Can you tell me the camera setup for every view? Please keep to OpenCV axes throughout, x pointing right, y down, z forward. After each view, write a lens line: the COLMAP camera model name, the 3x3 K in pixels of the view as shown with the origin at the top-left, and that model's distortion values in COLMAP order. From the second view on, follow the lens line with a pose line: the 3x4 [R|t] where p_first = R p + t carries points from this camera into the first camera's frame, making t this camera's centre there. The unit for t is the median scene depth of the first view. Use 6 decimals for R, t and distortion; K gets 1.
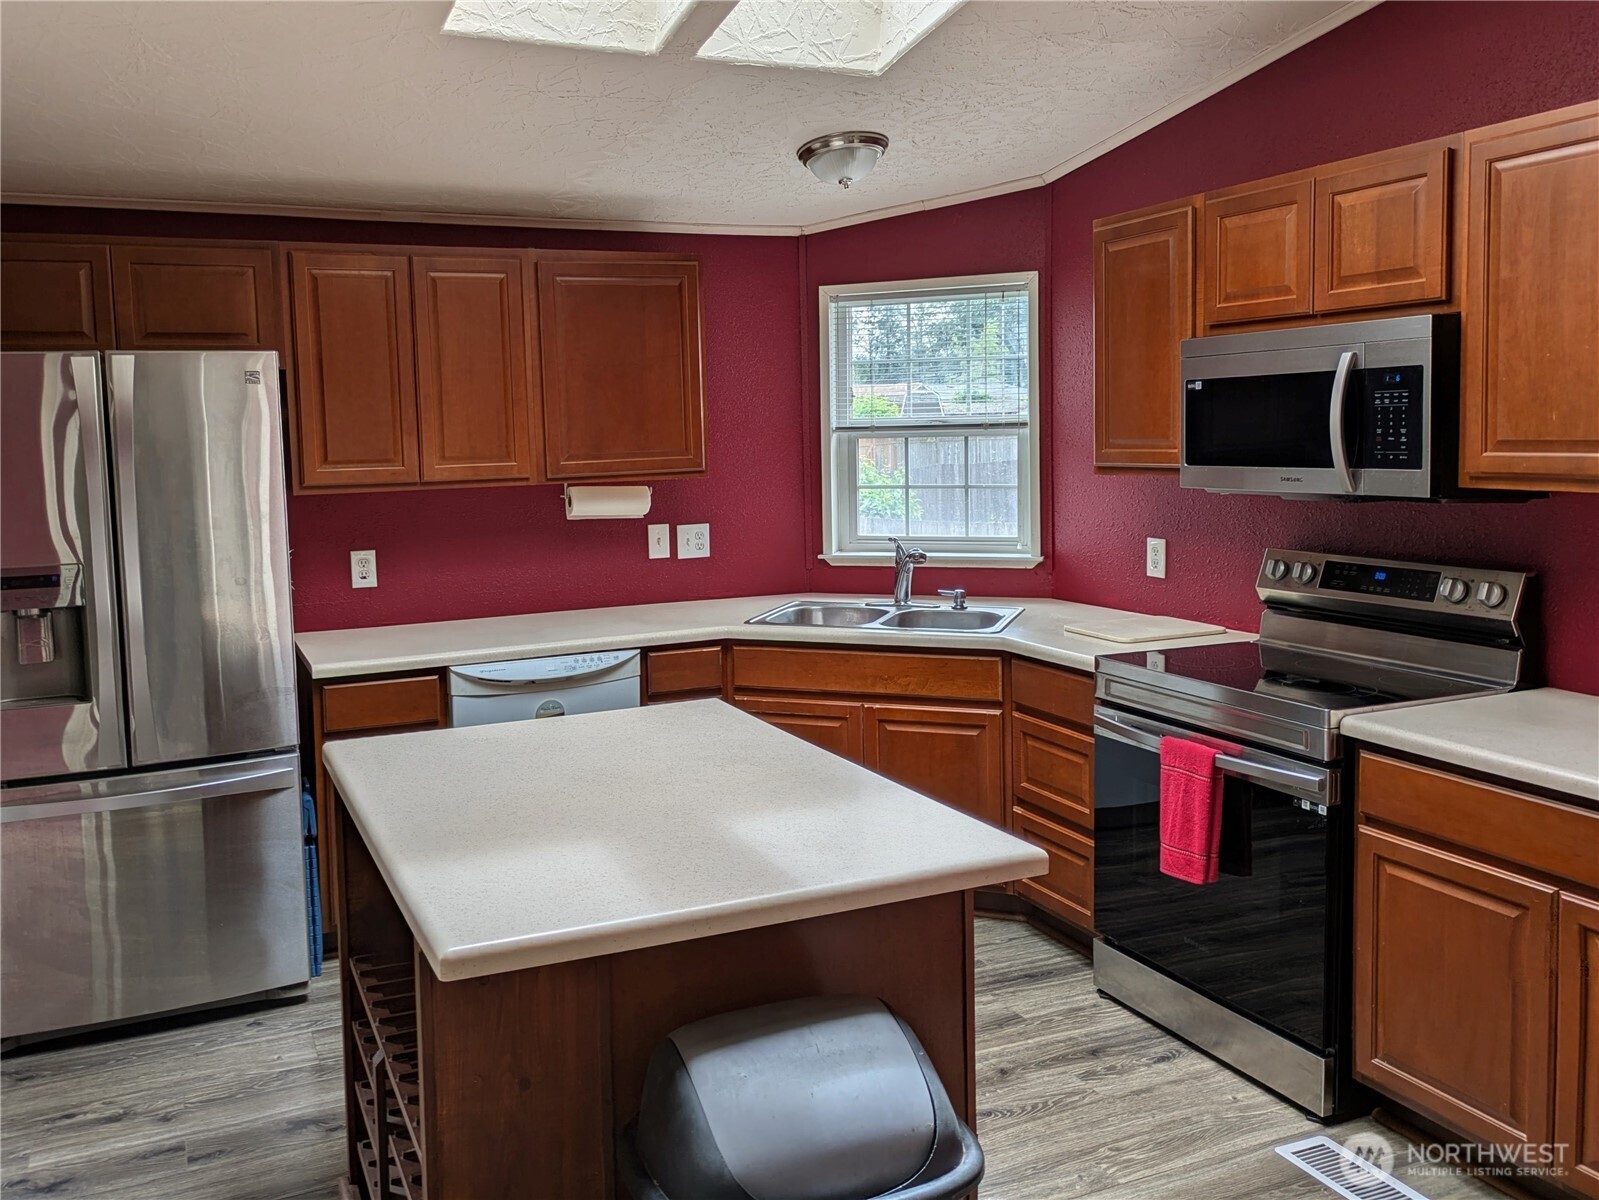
lens RADIAL K [[1318.1, 0, 736.6], [0, 1318.1, 549.1], [0, 0, 1]] dist [0.086807, -0.109231]
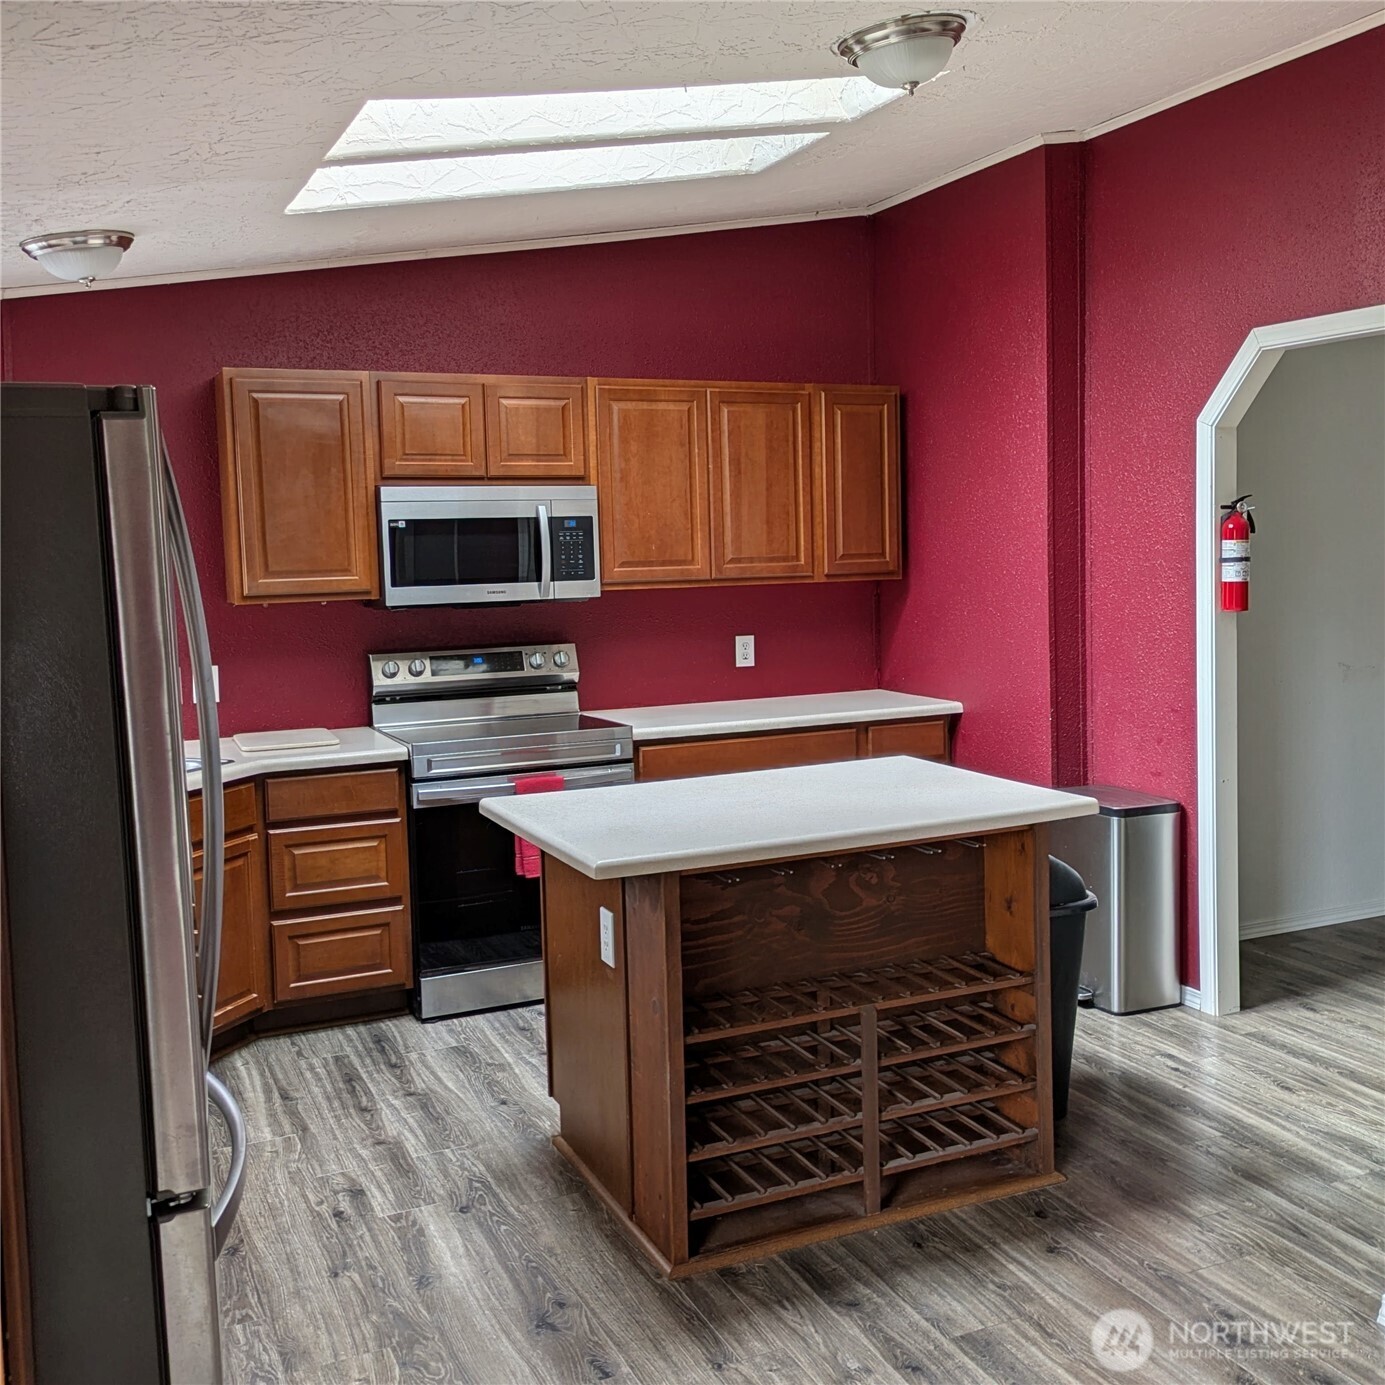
lens RADIAL K [[1566.8, 0, 692.5], [0, 1566.8, 692.5], [0, 0, 1]] dist [0.002462, -0.005340]
pose [[-0.007994, -0.069324, 0.997562, -1.109605], [0.119475, 0.990382, 0.069782, -0.034088], [-0.992805, 0.119742, 0.000366, 0.714127]]
